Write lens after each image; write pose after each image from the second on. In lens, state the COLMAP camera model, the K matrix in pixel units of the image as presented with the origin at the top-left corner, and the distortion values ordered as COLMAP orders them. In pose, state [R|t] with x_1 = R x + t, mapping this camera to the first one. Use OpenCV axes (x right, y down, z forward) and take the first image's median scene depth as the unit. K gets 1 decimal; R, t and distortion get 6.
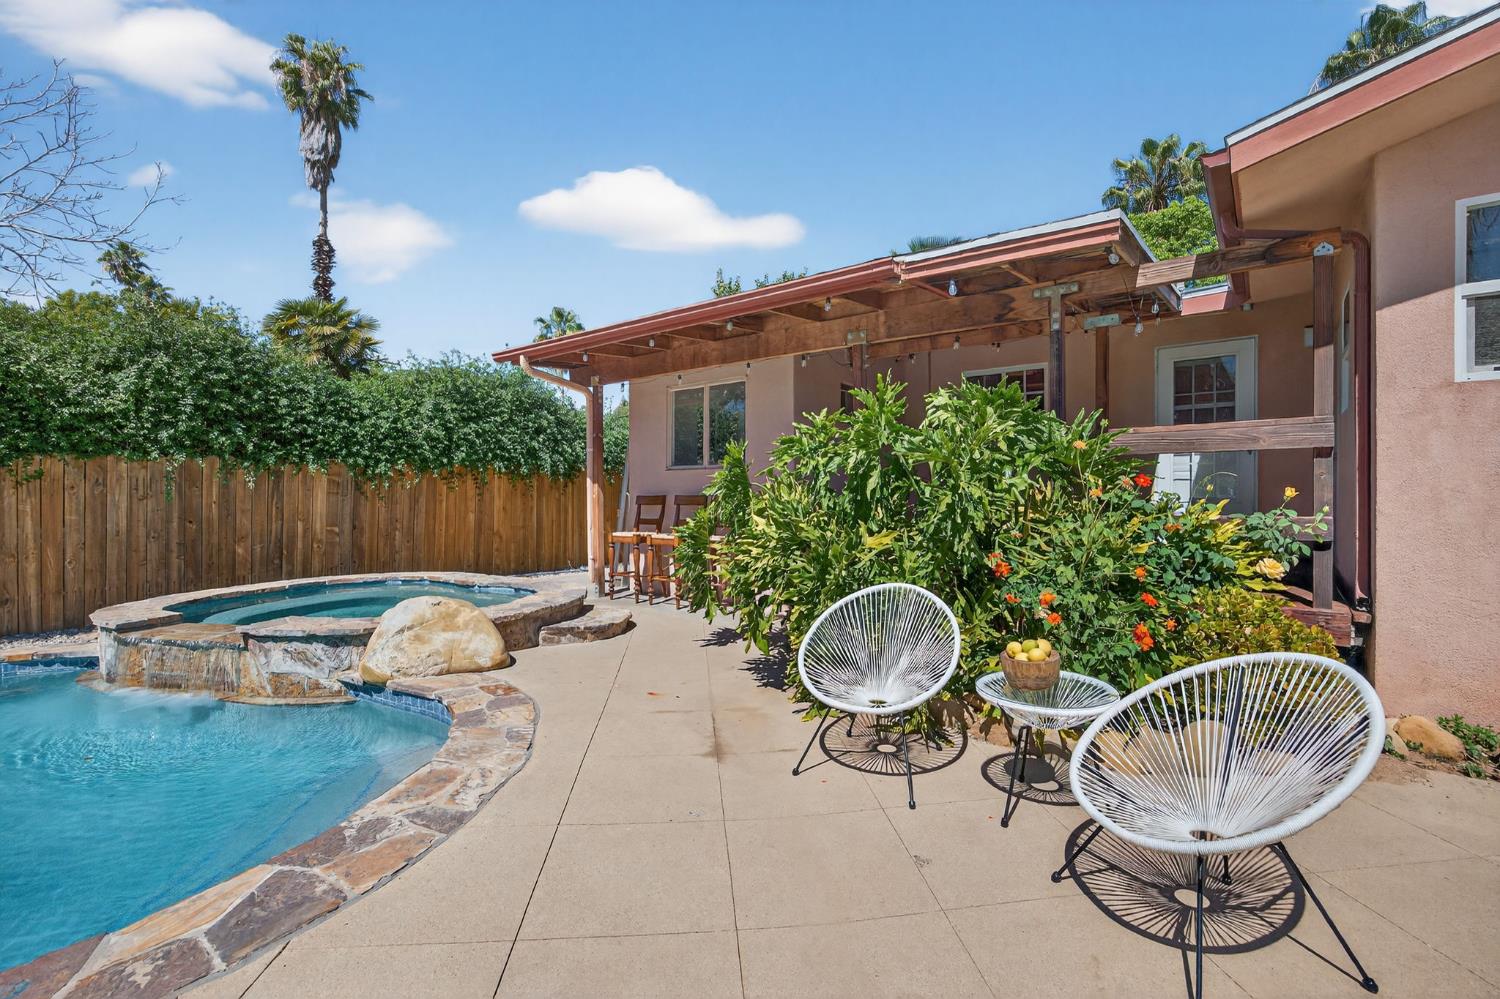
lens RADIAL K [[746.4, 0, 750.0], [0, 746.4, 499.5], [0, 0, 1]] dist [-0.014879, 0.015538]
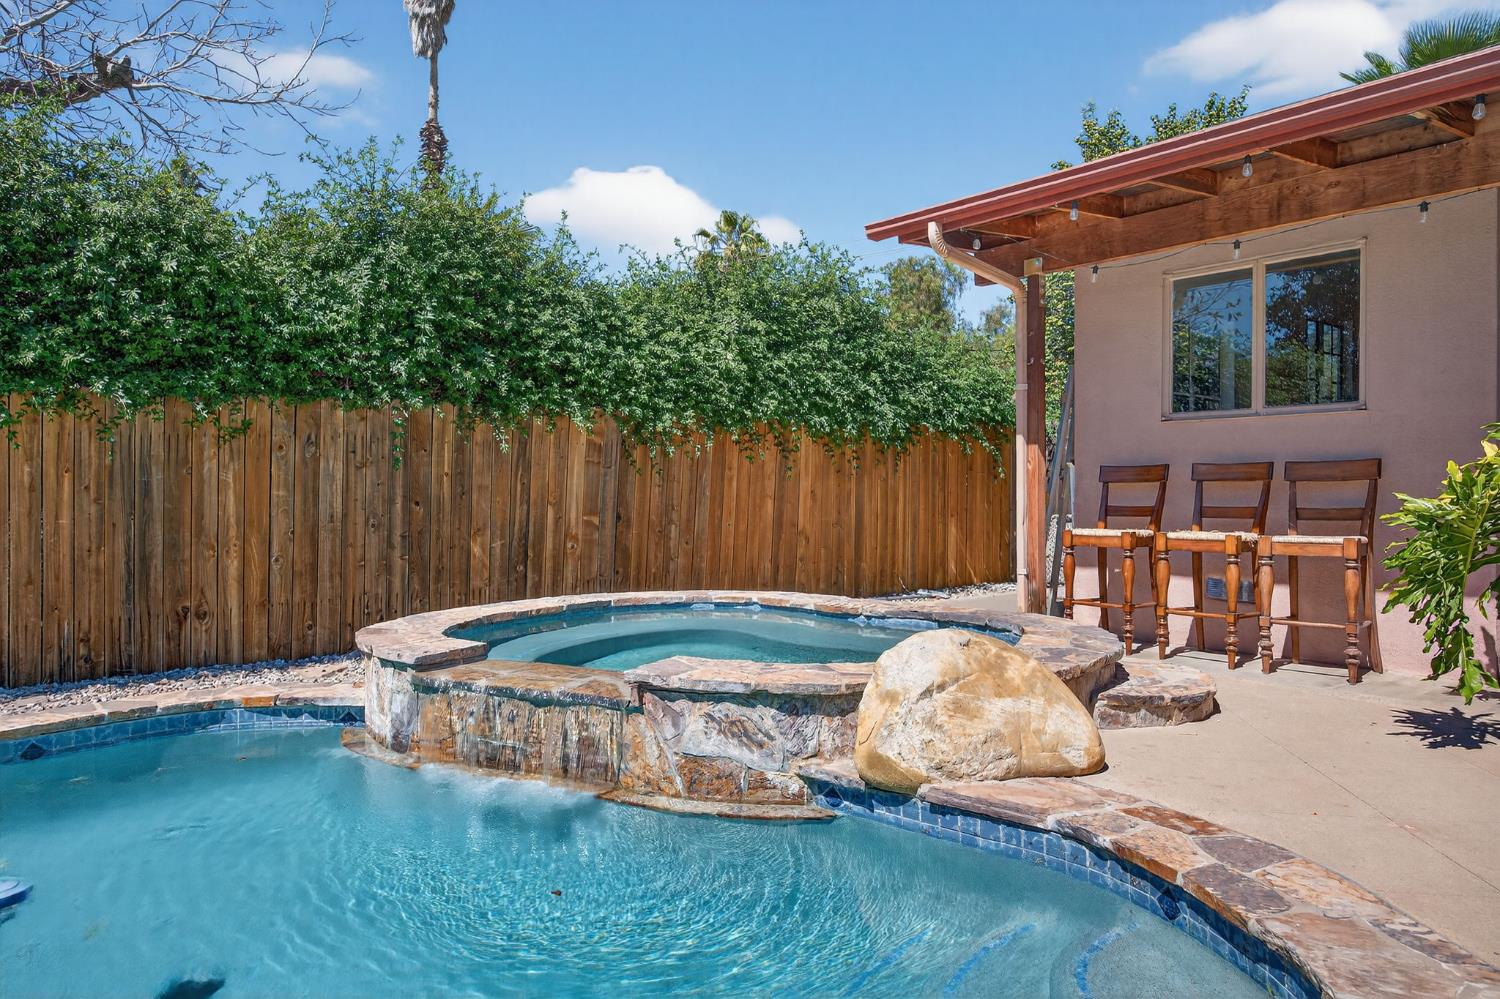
lens RADIAL K [[1133.2, 0, 730.9], [0, 1133.2, 493.3], [0, 0, 1]] dist [0.000083, 0.003448]
pose [[0.970666, 0.005843, -0.240362, -0.258781], [-0.006491, 0.999977, -0.001904, 0.022462], [0.240345, 0.003408, 0.970681, 0.107829]]
